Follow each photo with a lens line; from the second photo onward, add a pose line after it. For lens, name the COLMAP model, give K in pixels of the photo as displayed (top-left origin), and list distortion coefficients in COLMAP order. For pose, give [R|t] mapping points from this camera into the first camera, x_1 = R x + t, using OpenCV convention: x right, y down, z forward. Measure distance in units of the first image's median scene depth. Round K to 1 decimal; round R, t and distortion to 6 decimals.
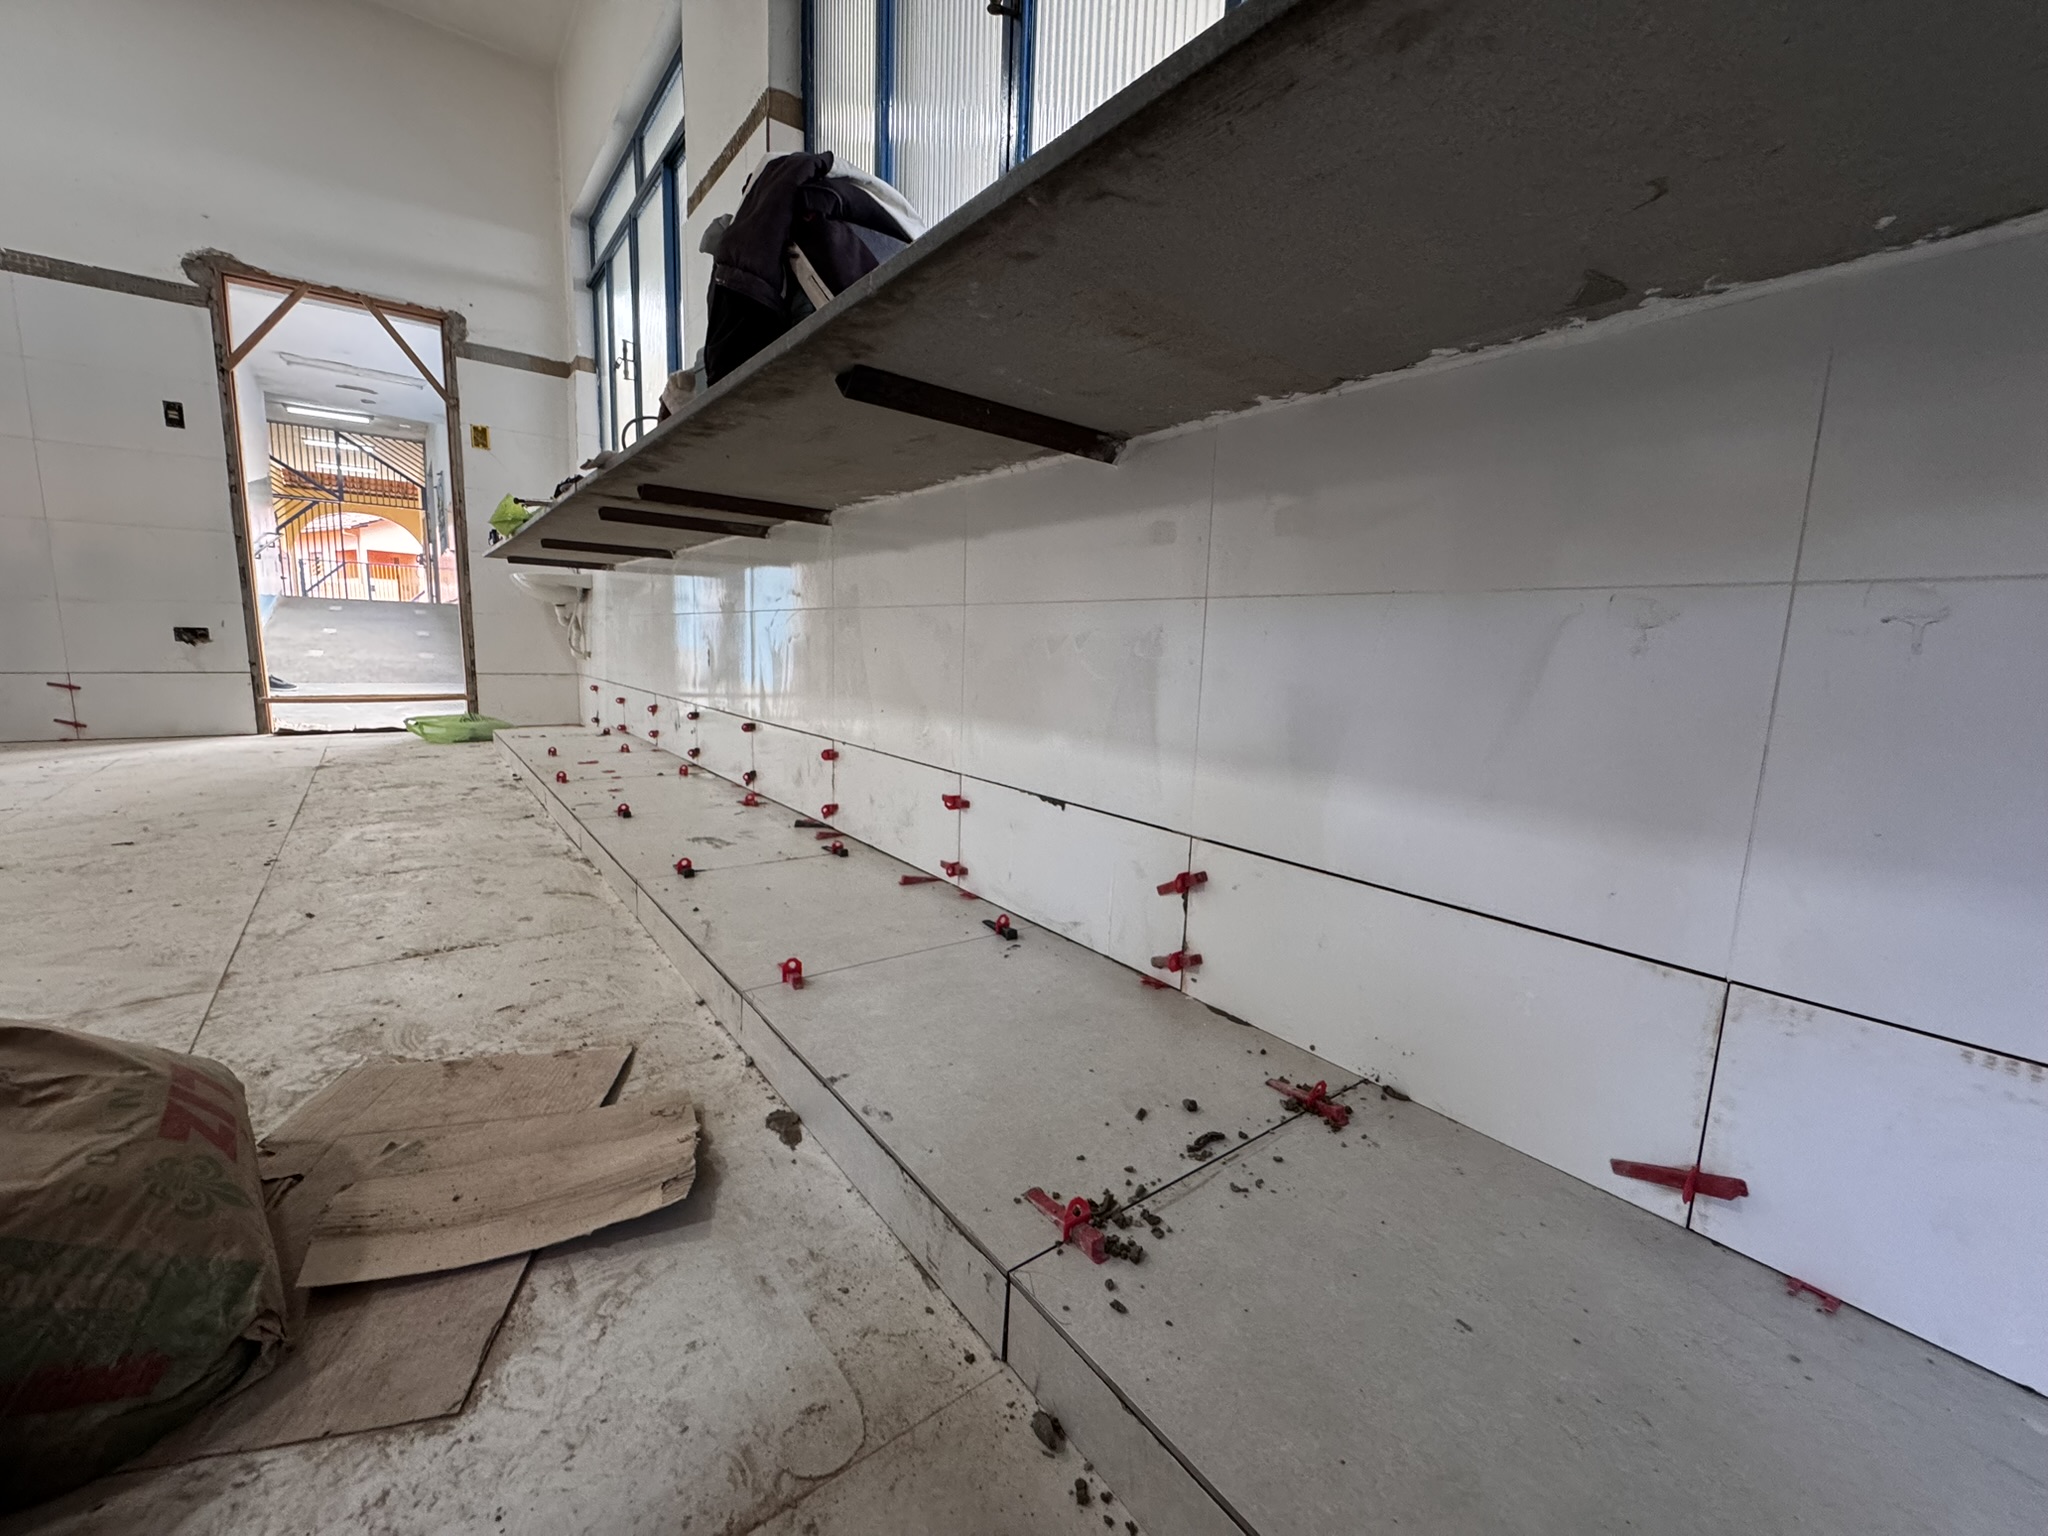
lens RADIAL K [[824.9, 0, 1031.5], [0, 824.9, 763.1], [0, 0, 1]] dist [-0.005892, 0.001587]
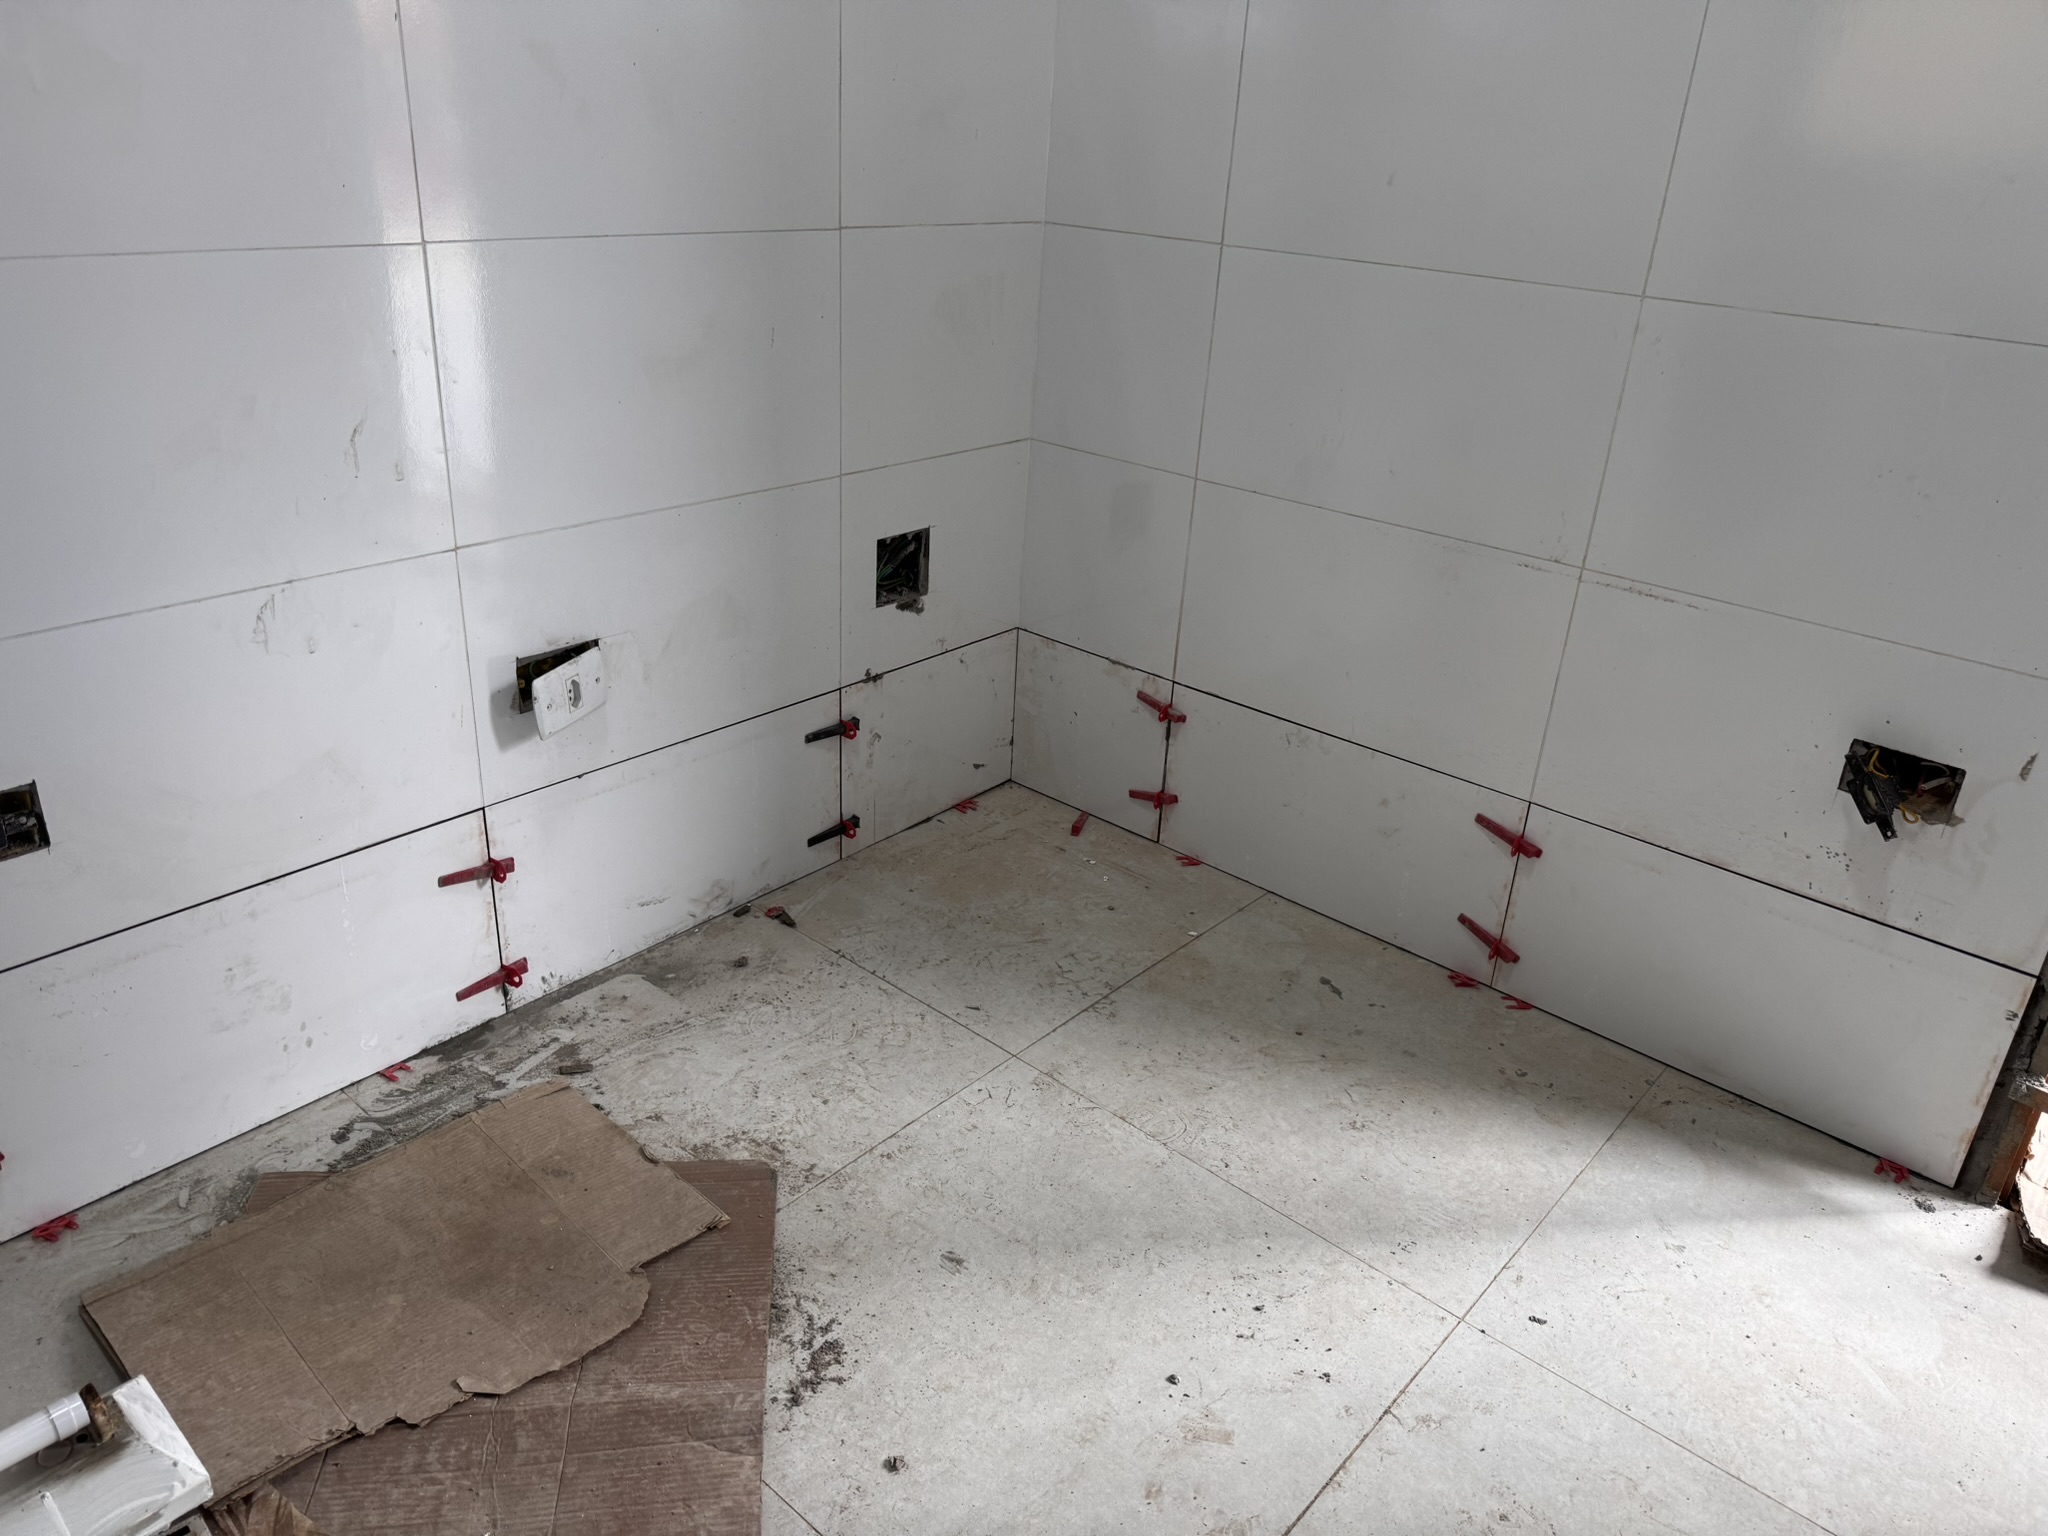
lens RADIAL K [[1448.1, 0, 1005.0], [0, 1448.1, 753.4], [0, 0, 1]] dist [0.051295, -0.067210]
pose [[0.184779, 0.385079, -0.904196, -0.647878], [-0.193811, 0.916249, 0.350605, -0.251328], [0.963480, 0.110459, 0.243937, 0.604501]]
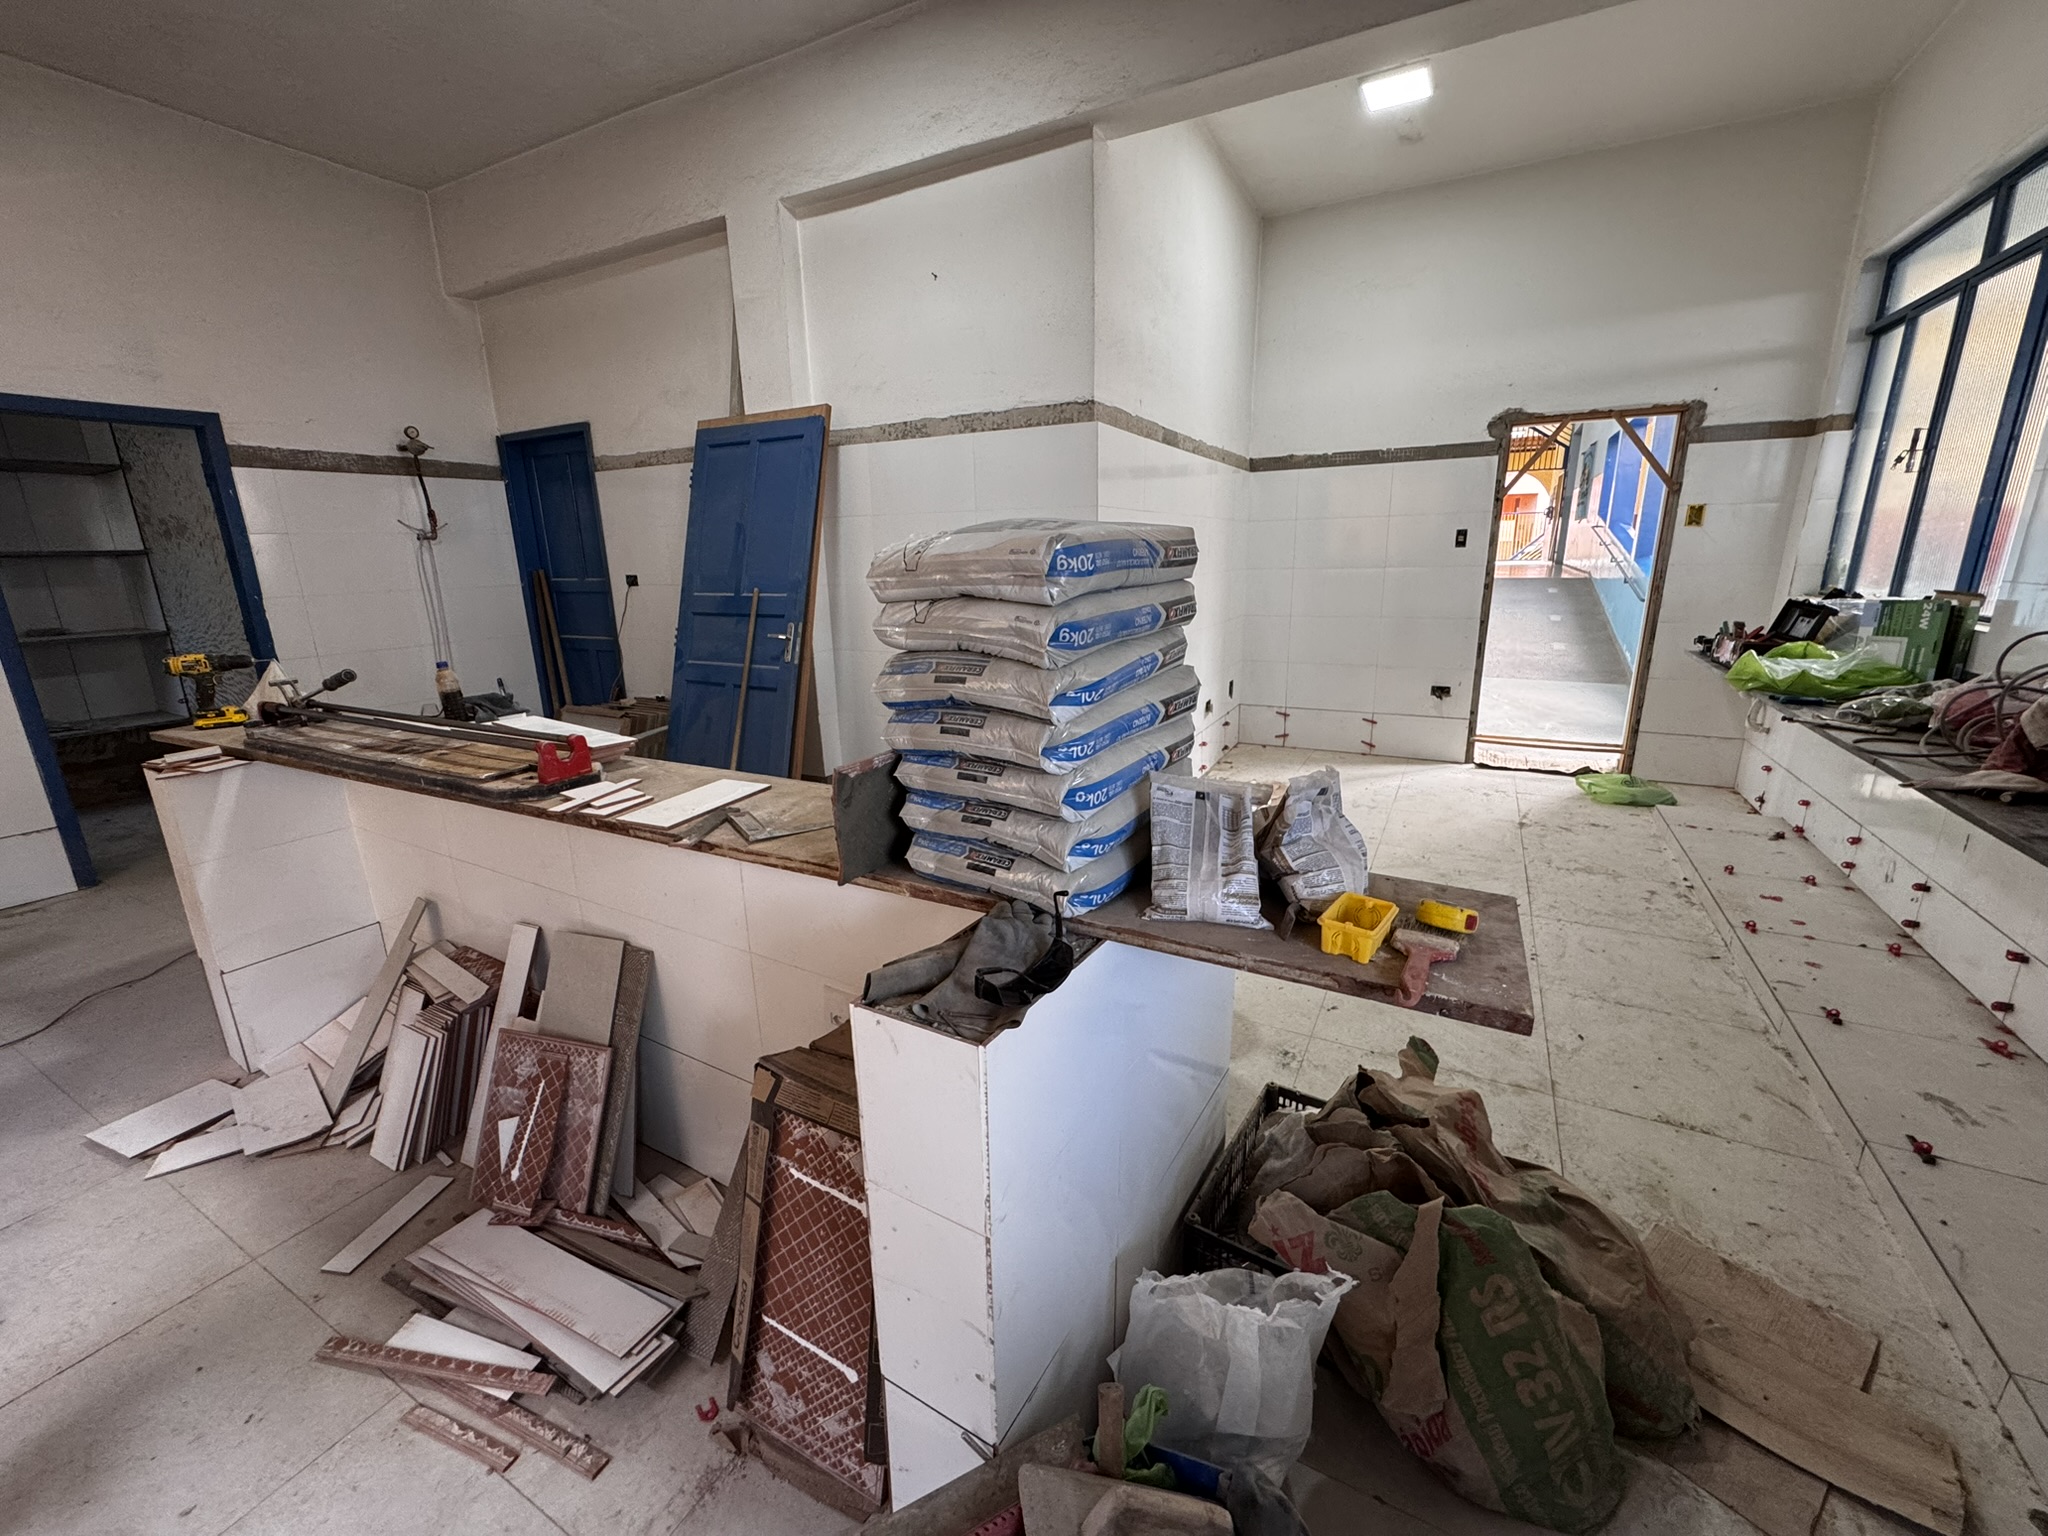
lens RADIAL K [[824.9, 0, 1015.6], [0, 824.9, 764.2], [0, 0, 1]] dist [-0.005892, 0.001587]
pose [[0.393505, 0.189838, -0.899508, -0.003663], [-0.101138, 0.981448, 0.162886, -0.180924], [0.913742, 0.026878, 0.405405, -0.236736]]
